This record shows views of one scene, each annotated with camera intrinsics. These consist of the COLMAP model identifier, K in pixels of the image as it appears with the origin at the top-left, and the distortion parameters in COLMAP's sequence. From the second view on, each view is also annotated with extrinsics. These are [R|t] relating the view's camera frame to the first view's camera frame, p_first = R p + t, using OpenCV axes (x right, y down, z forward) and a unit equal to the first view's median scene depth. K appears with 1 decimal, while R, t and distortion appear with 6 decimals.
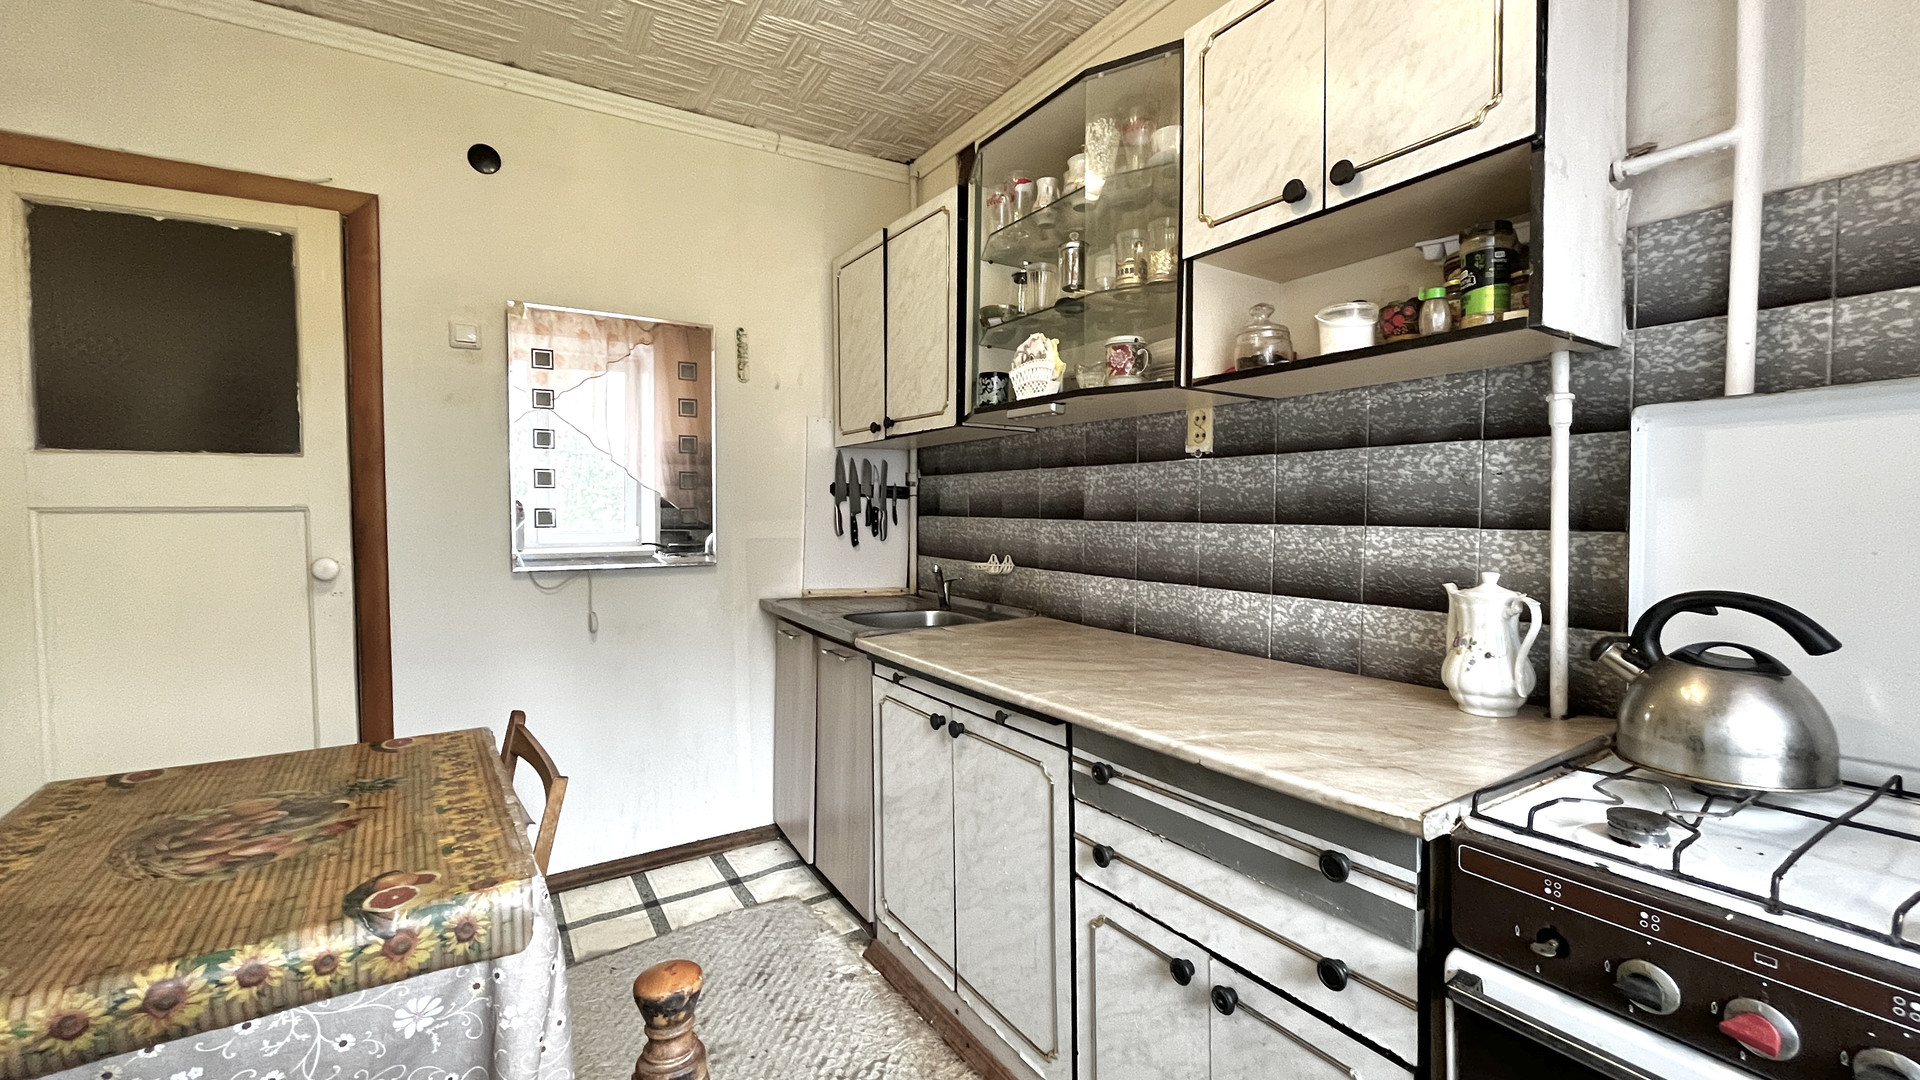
lens RADIAL K [[780.1, 0, 960.2], [0, 780.1, 538.2], [0, 0, 1]] dist [-0.002223, 0.000328]
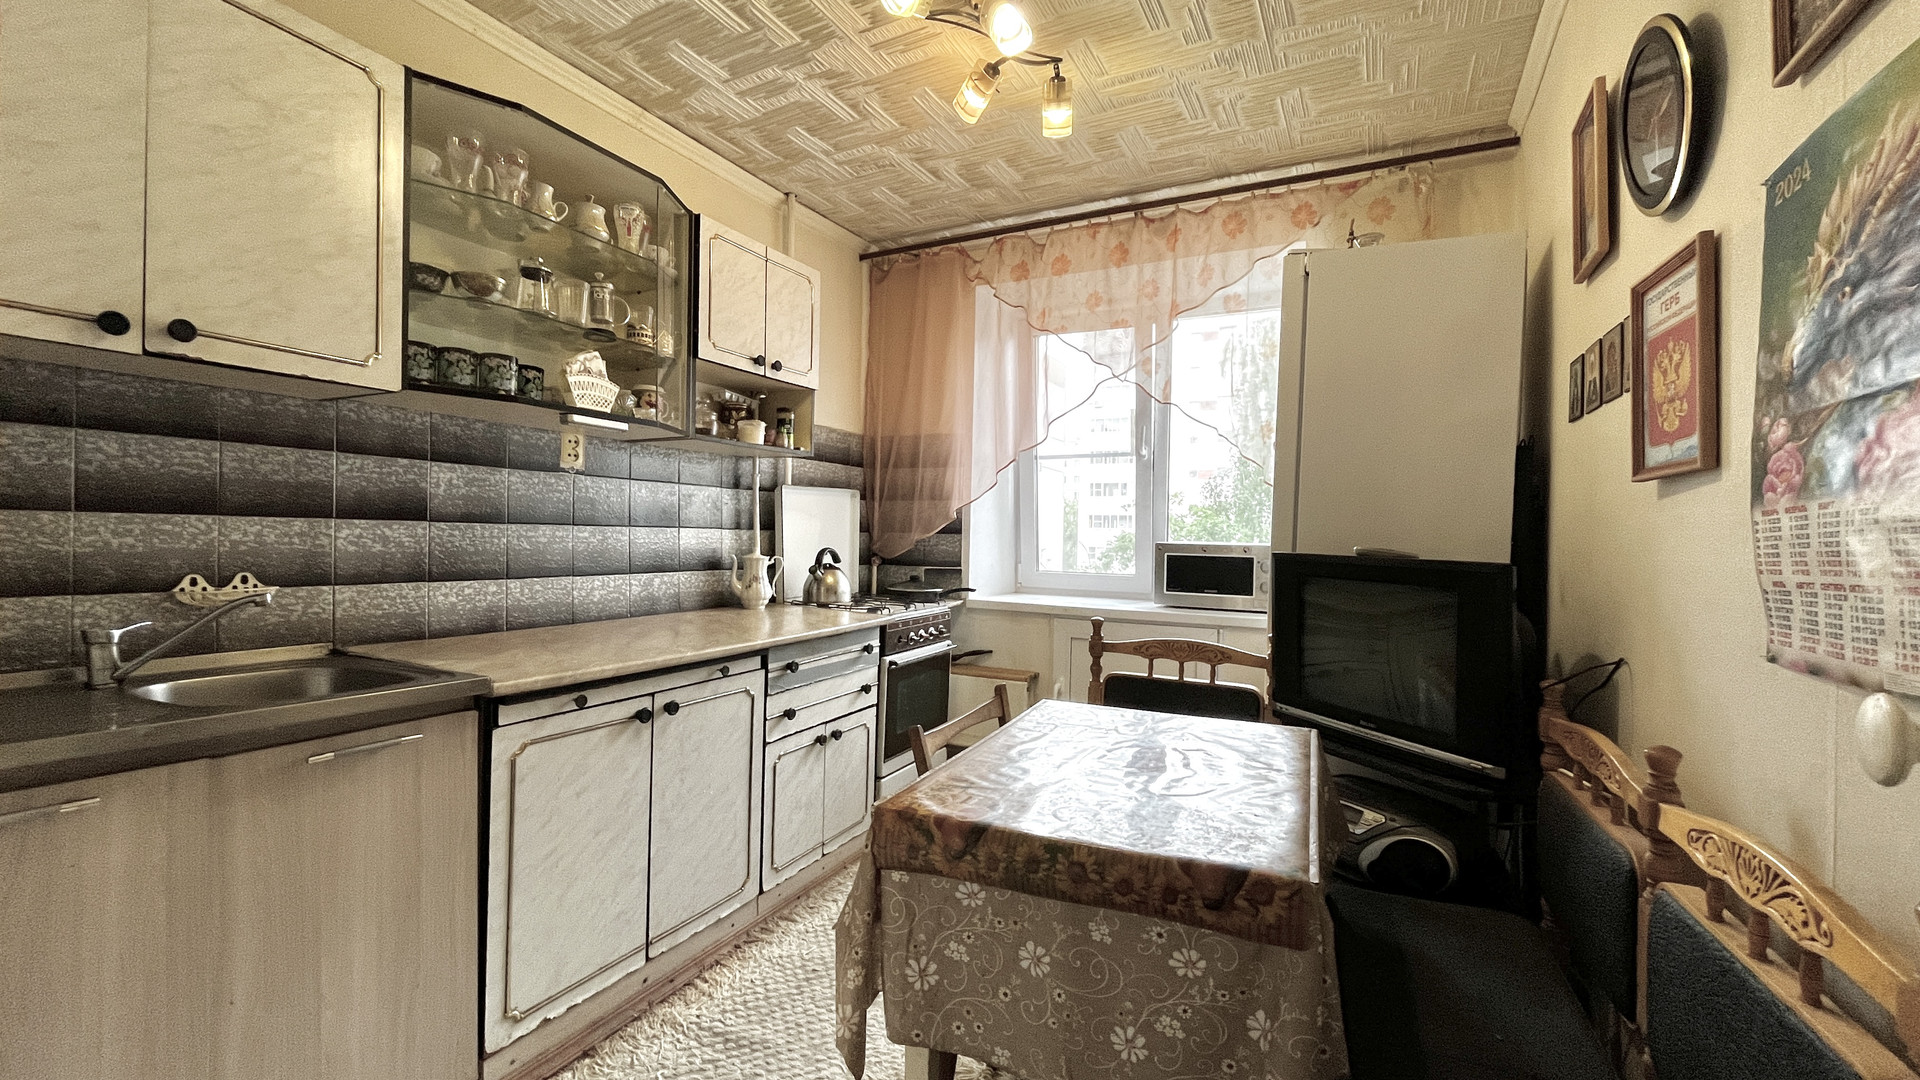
lens RADIAL K [[780.1, 0, 960.2], [0, 780.1, 538.2], [0, 0, 1]] dist [-0.002223, 0.000328]
pose [[-0.509149, -0.014078, 0.860563, -1.189324], [0.011369, 0.999669, 0.023080, -0.022840], [-0.860603, 0.021534, -0.508820, 1.208524]]
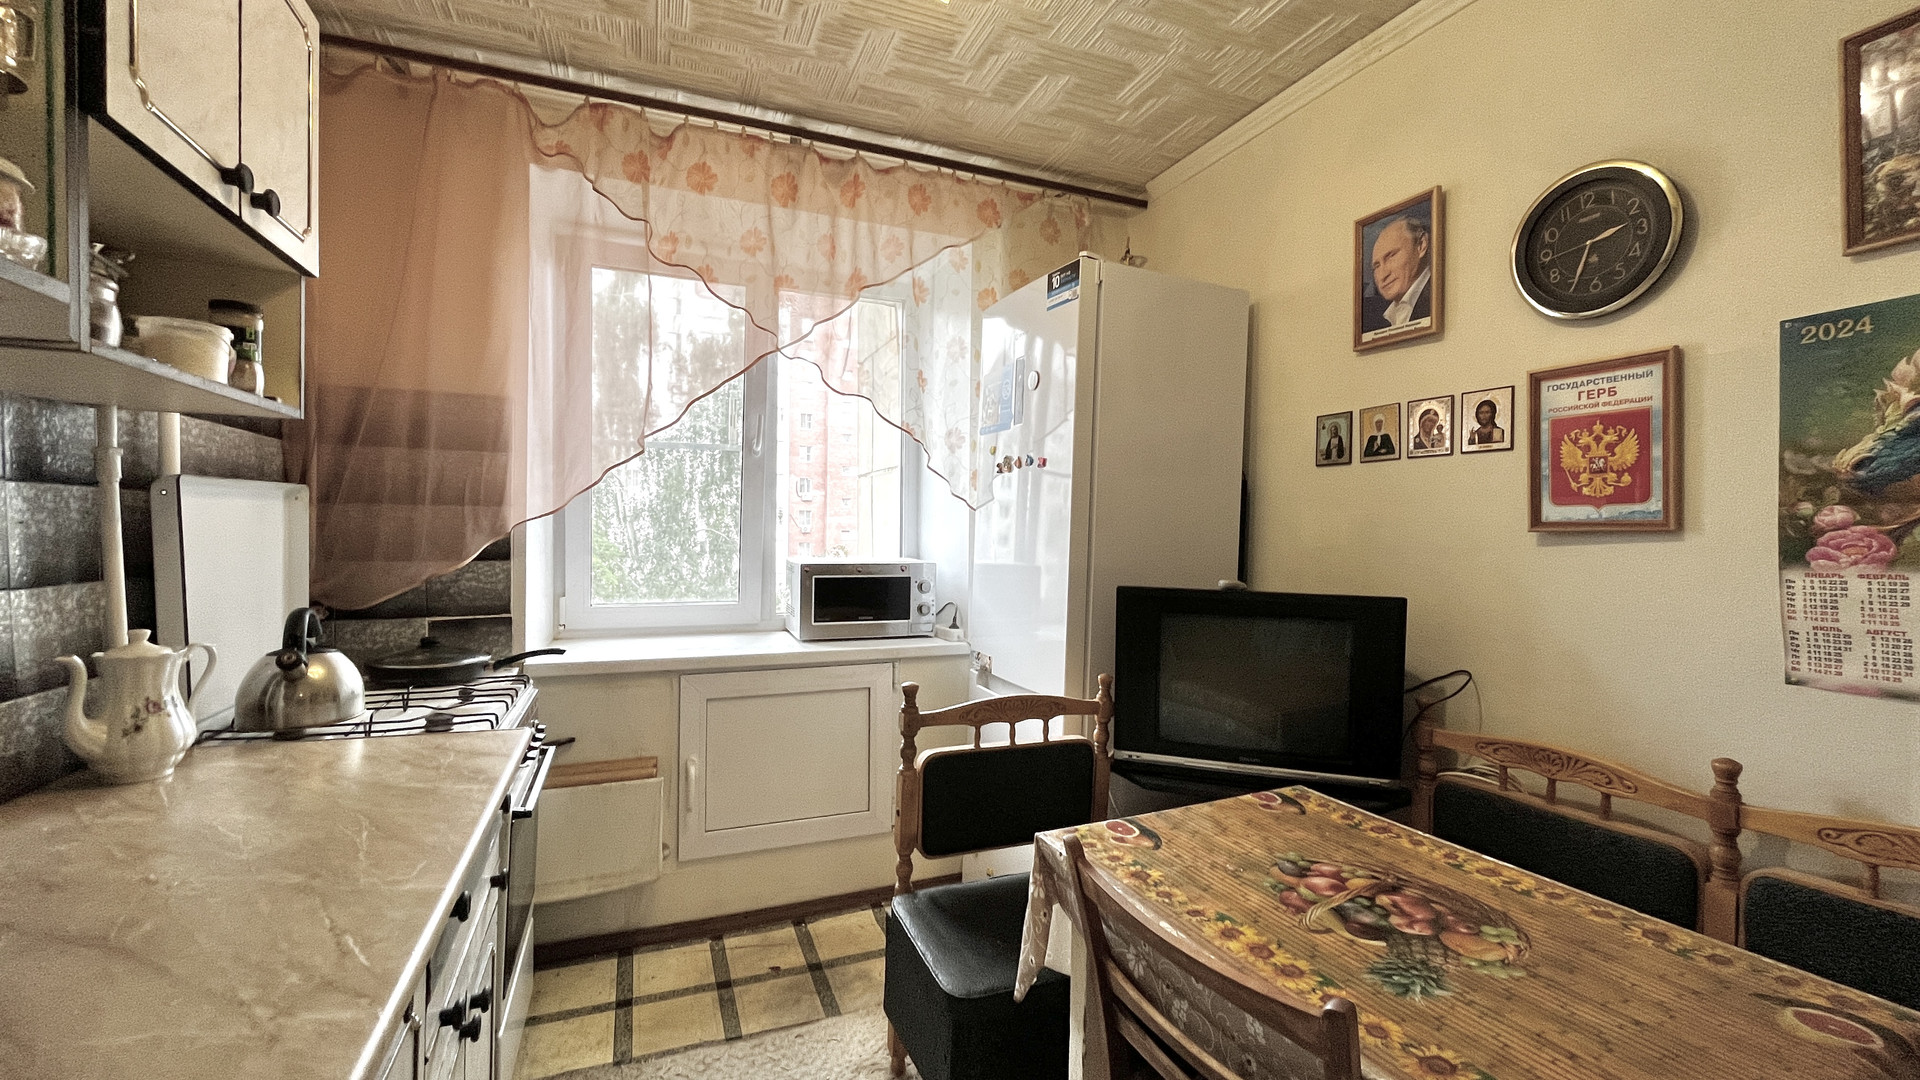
lens RADIAL K [[780.1, 0, 960.2], [0, 780.1, 538.2], [0, 0, 1]] dist [-0.002223, 0.000328]
pose [[-0.986349, -0.012695, 0.164176, -0.340242], [-0.005164, 0.998918, 0.046218, -0.085478], [-0.164585, 0.044739, -0.985348, 1.288343]]
